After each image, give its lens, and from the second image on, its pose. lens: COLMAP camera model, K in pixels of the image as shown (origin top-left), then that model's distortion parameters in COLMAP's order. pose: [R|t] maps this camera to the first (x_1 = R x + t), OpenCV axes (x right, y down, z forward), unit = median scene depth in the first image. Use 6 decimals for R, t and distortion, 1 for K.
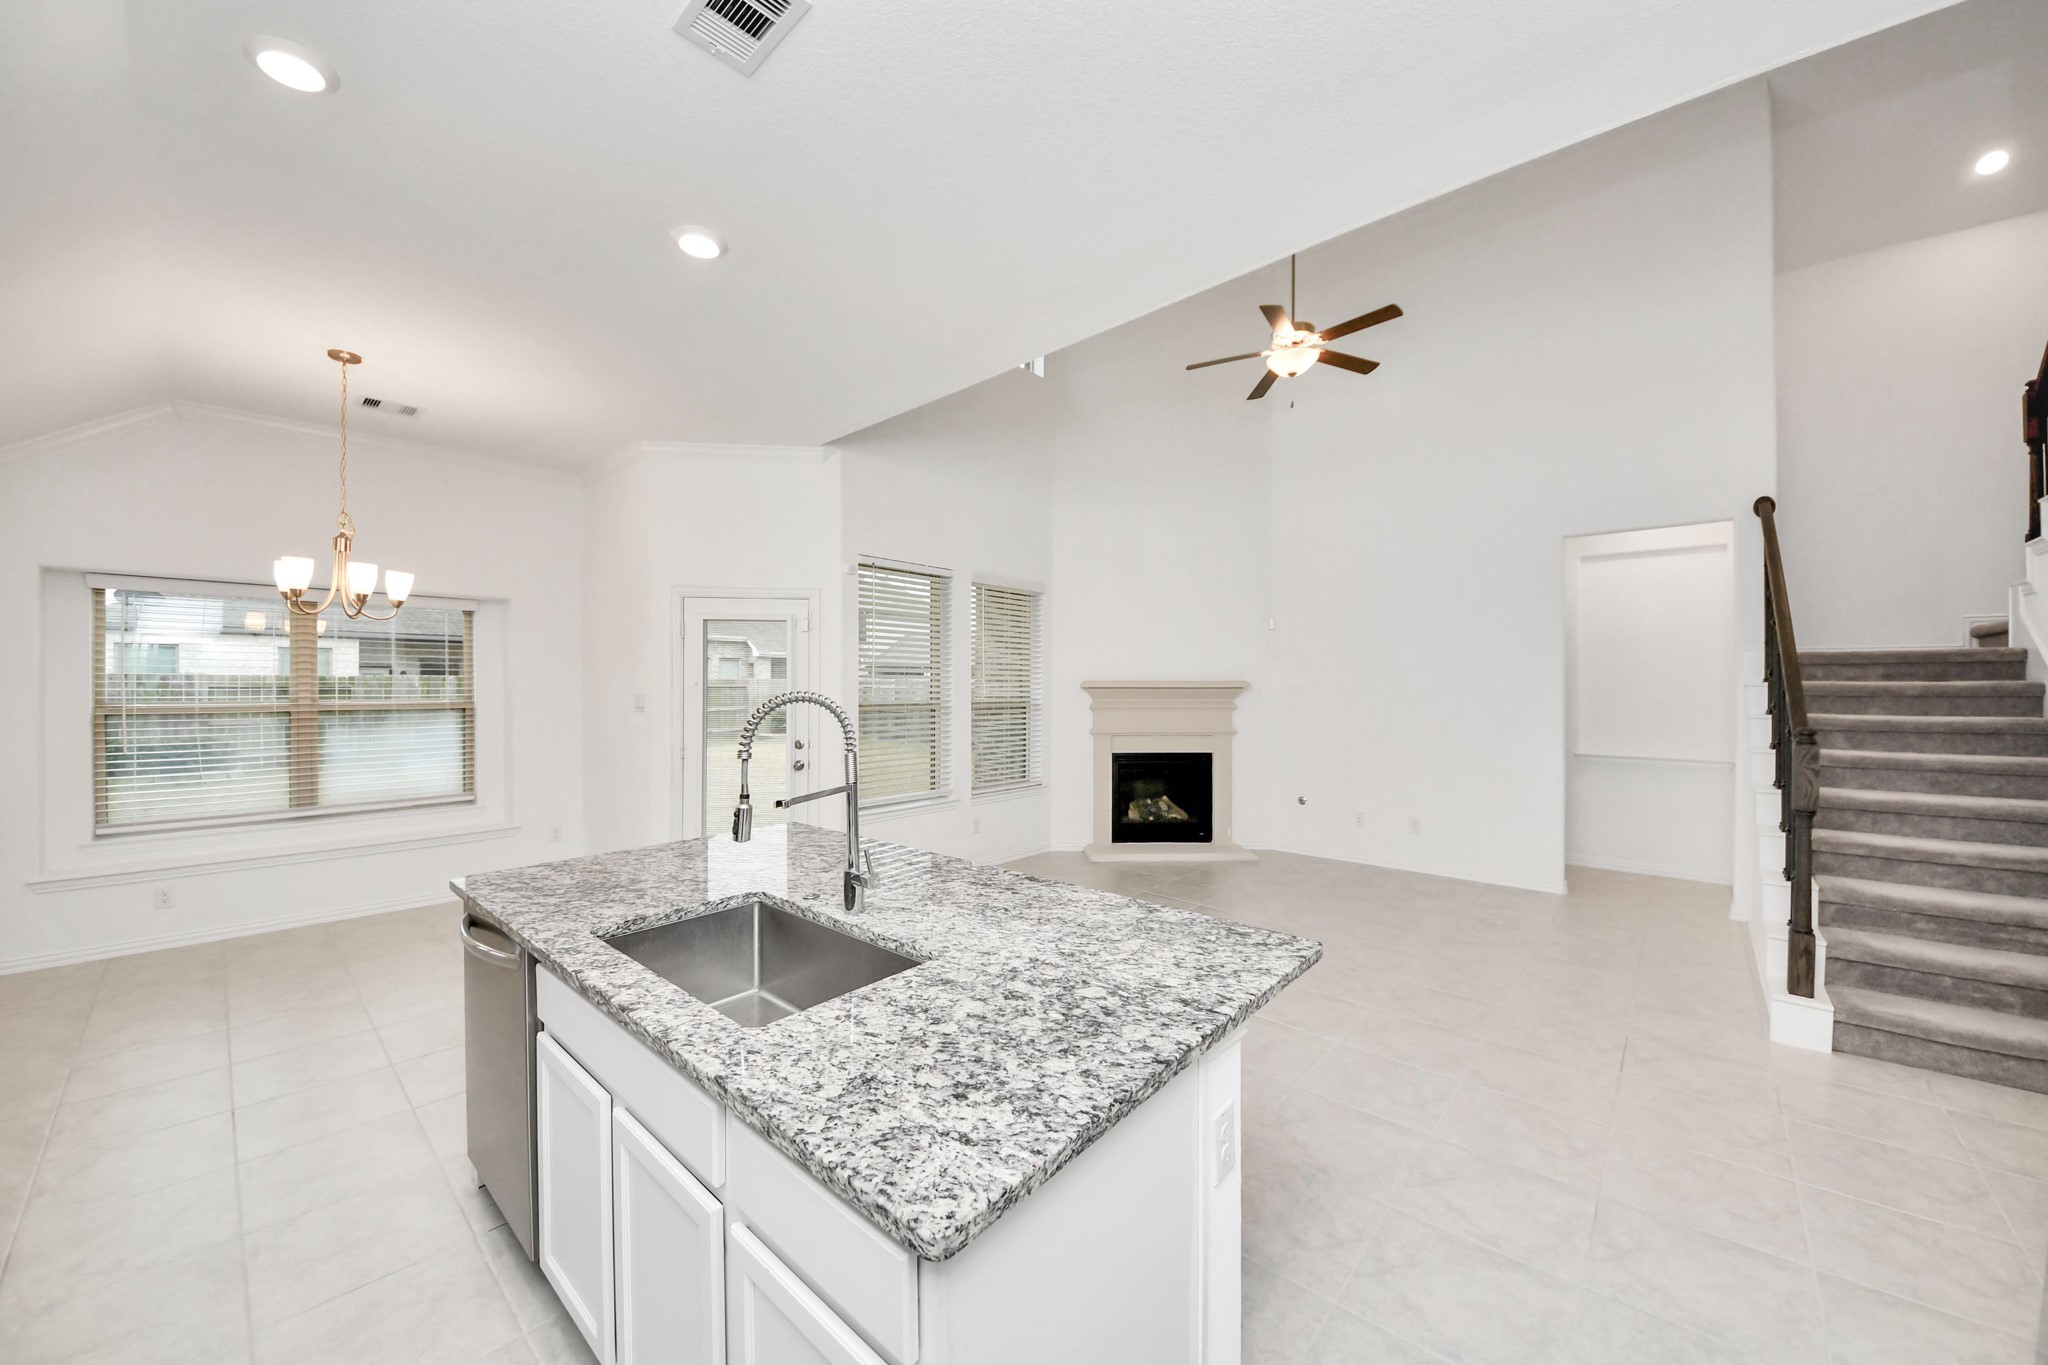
lens RADIAL K [[716.9, 0, 1007.8], [0, 716.9, 663.7], [0, 0, 1]] dist [0.027513, -0.016845]
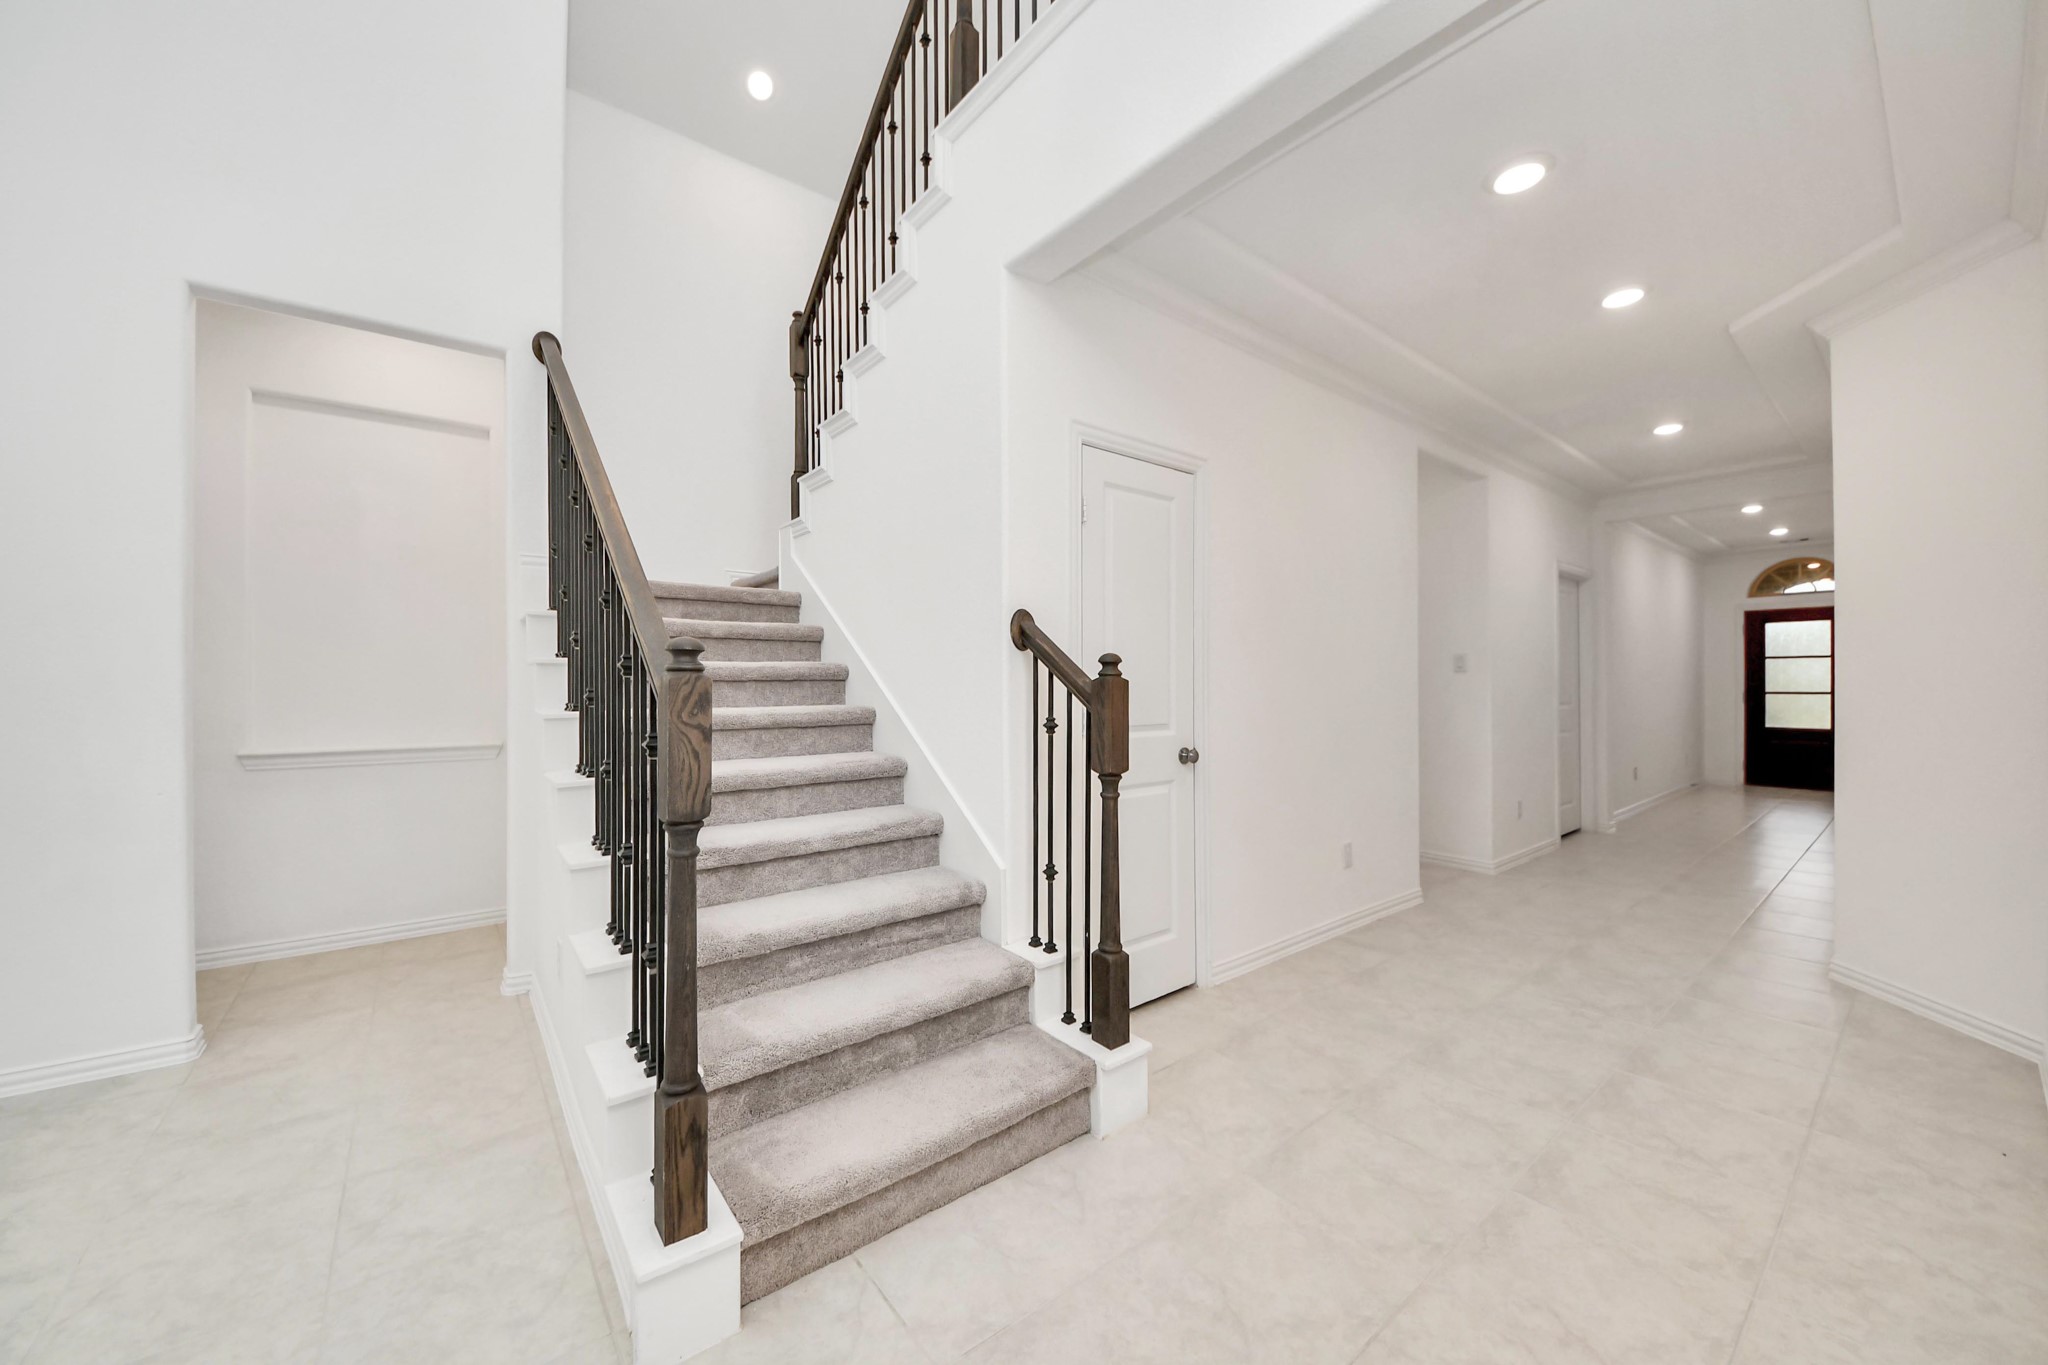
lens RADIAL K [[760.9, 0, 1009.2], [0, 760.9, 687.8], [0, 0, 1]] dist [0.032681, -0.021784]
pose [[0.155548, -0.006258, 0.987808, 0.661881], [-0.029748, 0.999497, 0.011016, 0.109670], [-0.987380, -0.031099, 0.155284, 0.737175]]
